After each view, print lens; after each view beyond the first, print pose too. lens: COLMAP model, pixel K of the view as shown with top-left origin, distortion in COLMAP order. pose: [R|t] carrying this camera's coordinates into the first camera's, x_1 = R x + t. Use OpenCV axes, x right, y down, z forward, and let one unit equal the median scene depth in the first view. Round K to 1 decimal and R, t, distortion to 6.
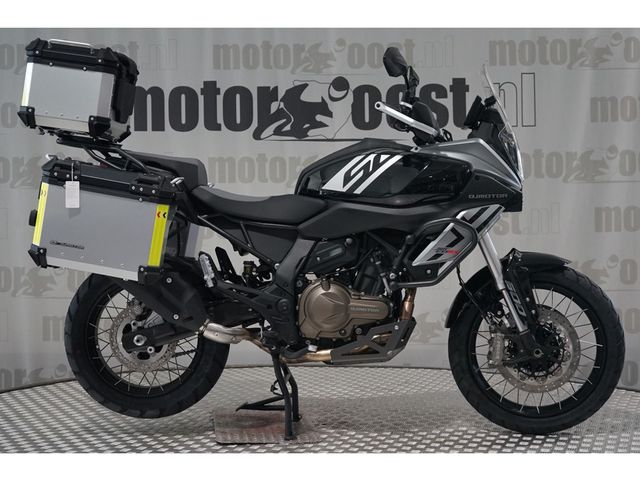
lens RADIAL K [[1214.5, 0, 319.8], [0, 1214.5, 237.1], [0, 0, 1]] dist [-0.054824, 0.000000]
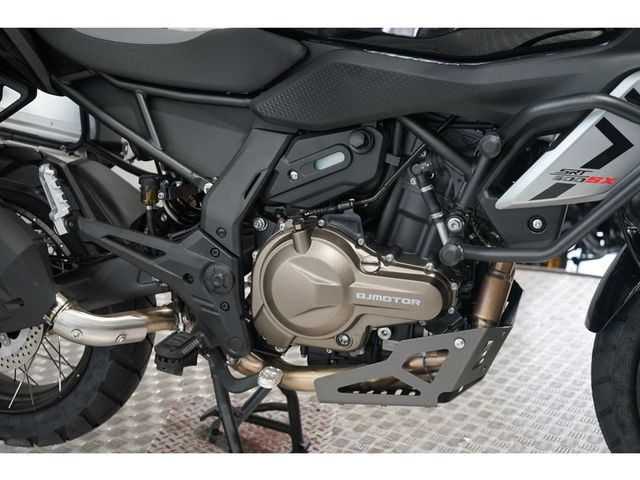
lens RADIAL K [[970.1, 0, 322.0], [0, 970.1, 241.9], [0, 0, 1]] dist [-0.014367, 0.000000]
pose [[0.967502, 0.045706, -0.248697, 0.099150], [0.011907, 0.974202, 0.225363, -0.038836], [0.252582, -0.221000, 0.941999, 0.663074]]
